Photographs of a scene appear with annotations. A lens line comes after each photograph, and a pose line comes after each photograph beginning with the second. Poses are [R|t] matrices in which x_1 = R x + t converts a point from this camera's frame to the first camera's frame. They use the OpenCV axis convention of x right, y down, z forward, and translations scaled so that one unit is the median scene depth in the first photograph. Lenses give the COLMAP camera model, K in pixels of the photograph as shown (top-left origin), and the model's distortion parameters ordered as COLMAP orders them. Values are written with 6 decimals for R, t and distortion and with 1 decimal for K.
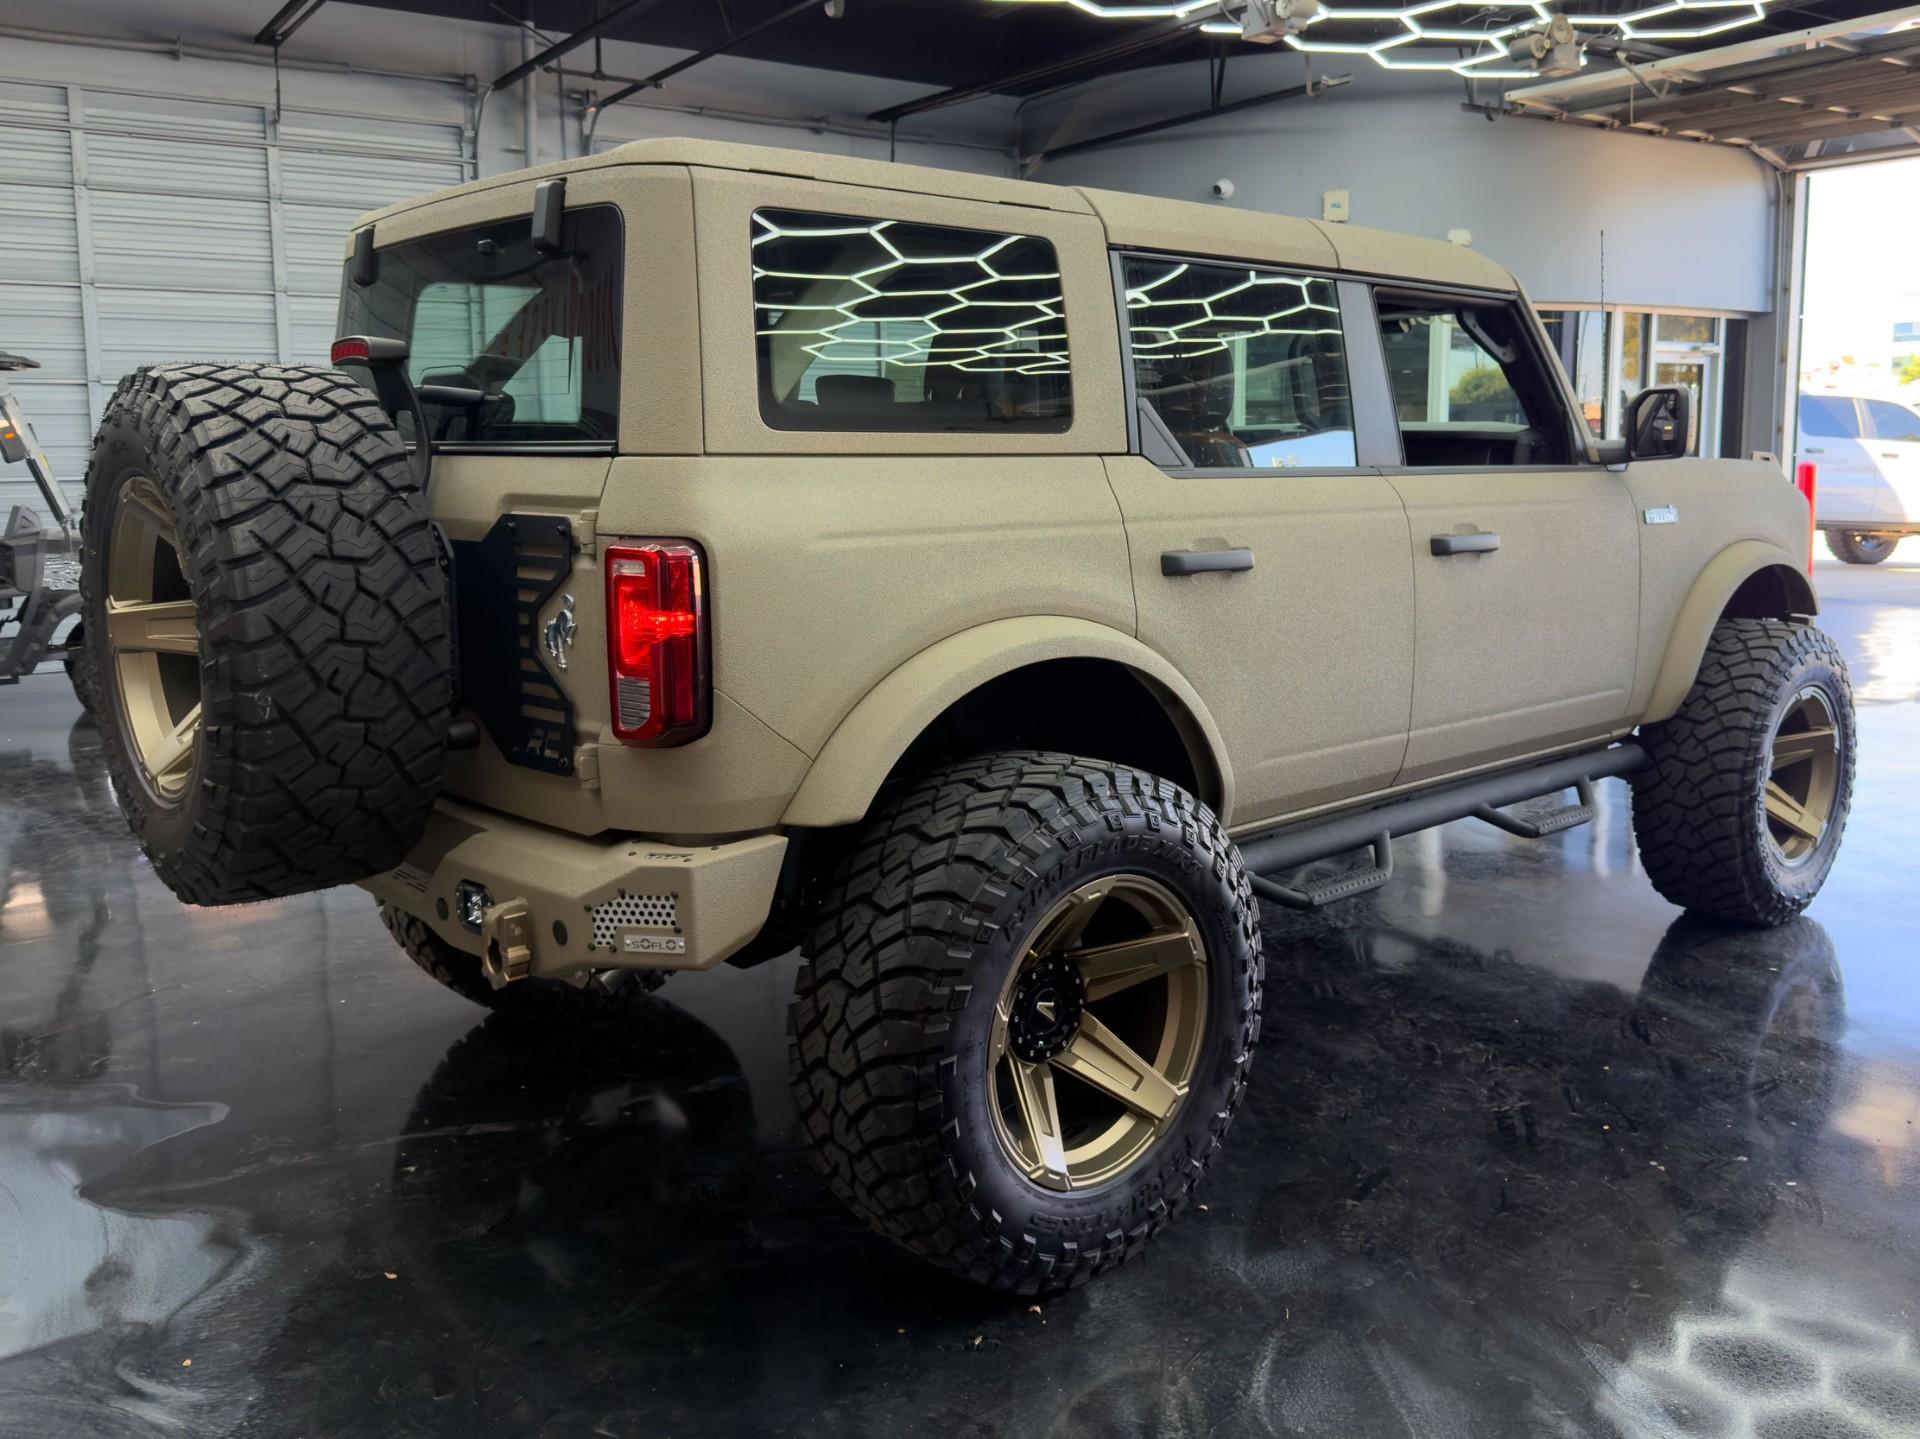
lens RADIAL K [[1820.6, 0, 958.6], [0, 1820.6, 723.1], [0, 0, 1]] dist [0.034588, 0.000000]
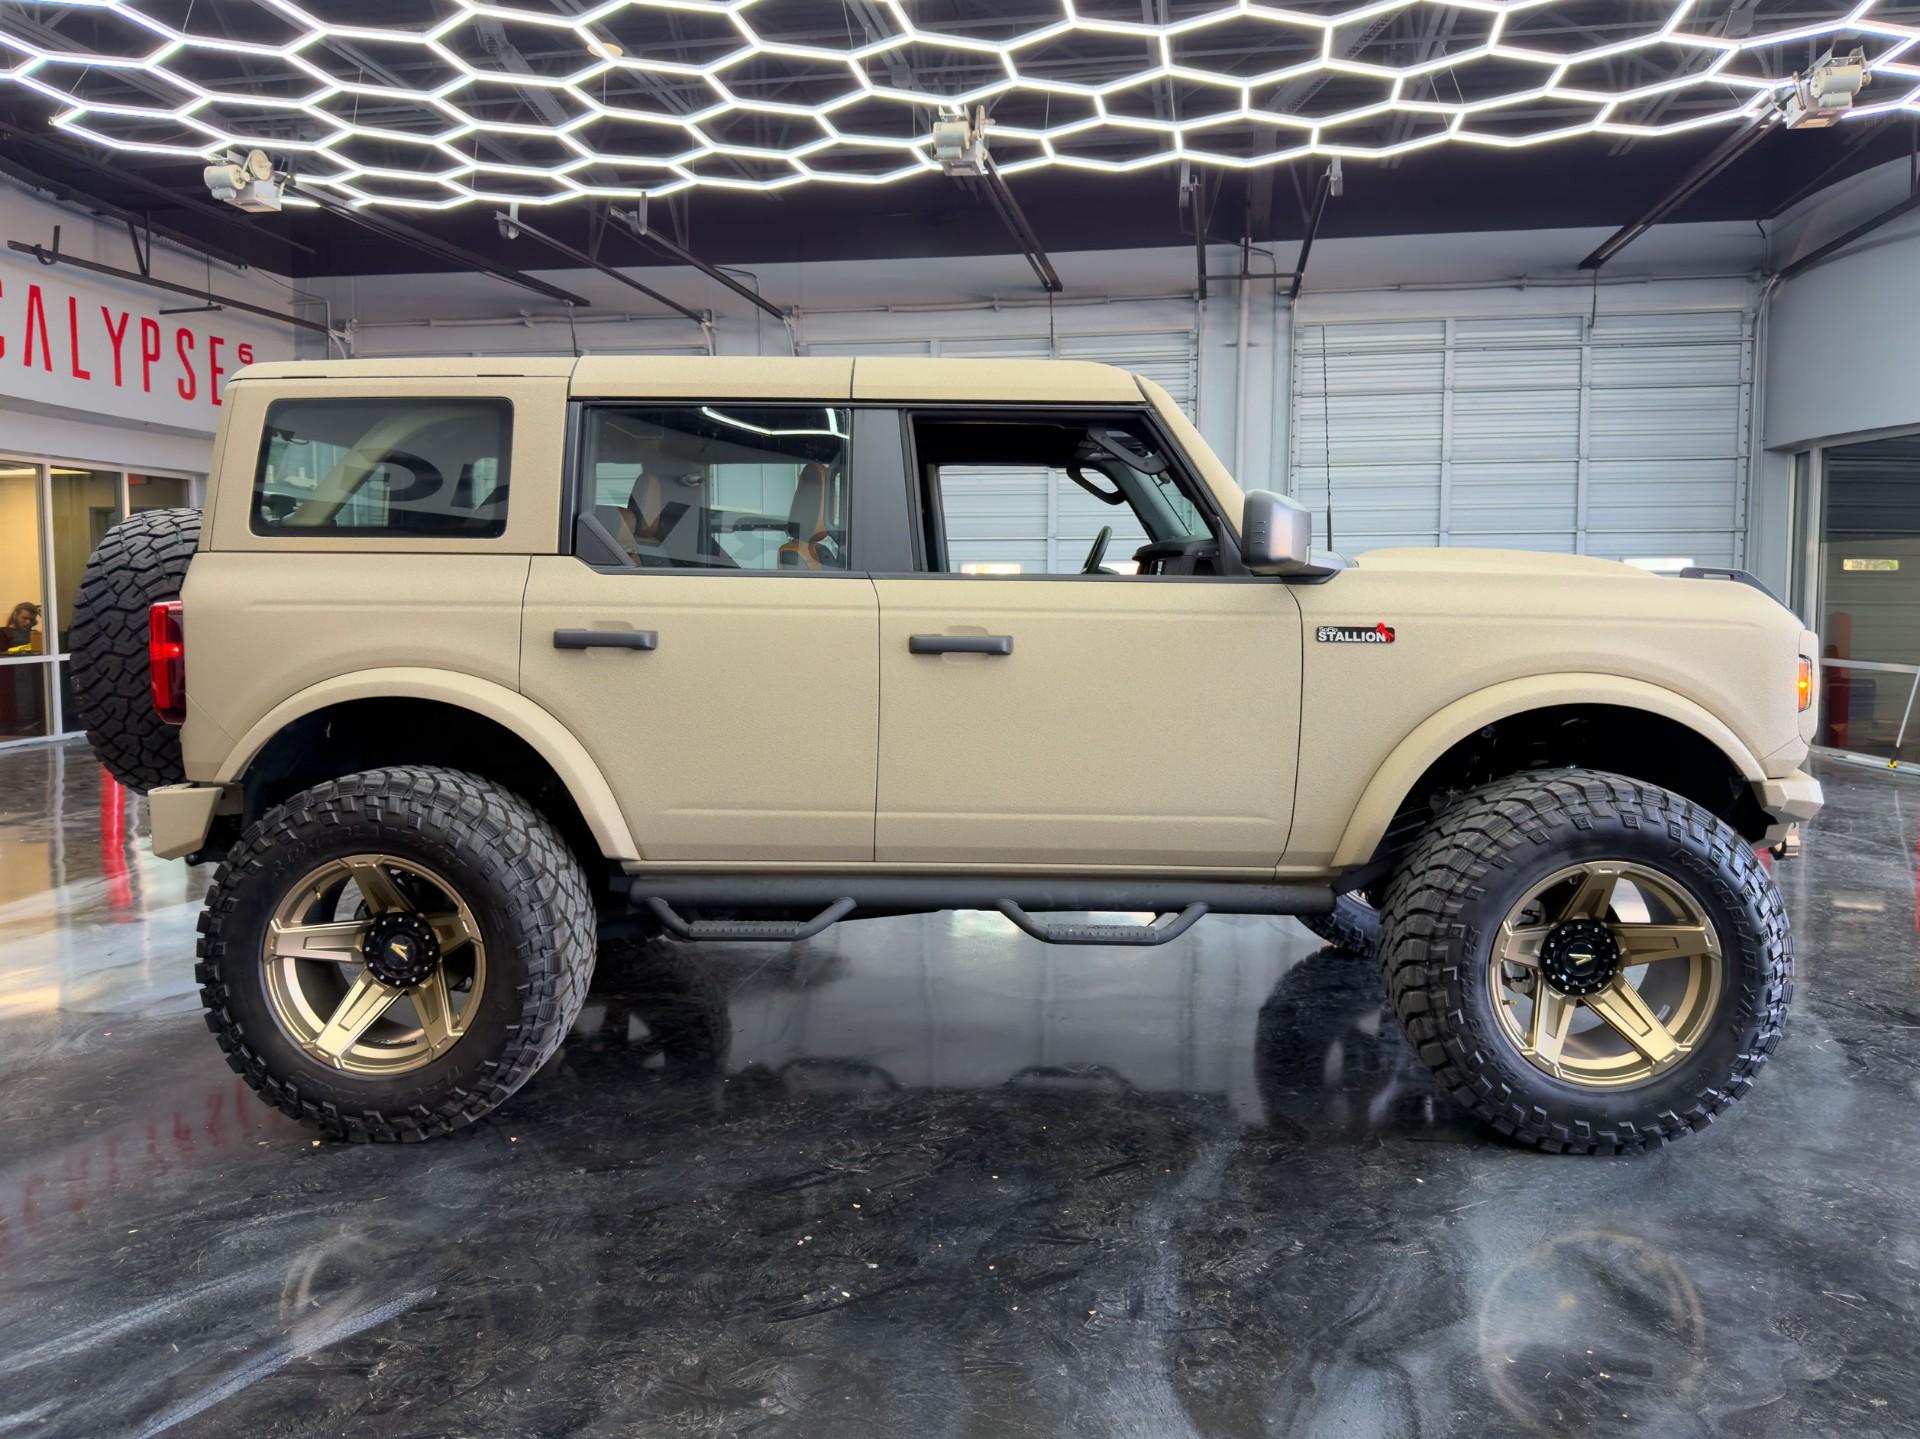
lens RADIAL K [[1459.1, 0, 955.4], [0, 1459.1, 731.3], [0, 0, 1]] dist [0.032551, -0.032551]
pose [[0.646564, 0.082622, -0.758373, 5.512156], [-0.122676, 0.992440, 0.003533, -0.306053], [0.752932, 0.090750, 0.651812, 2.742595]]
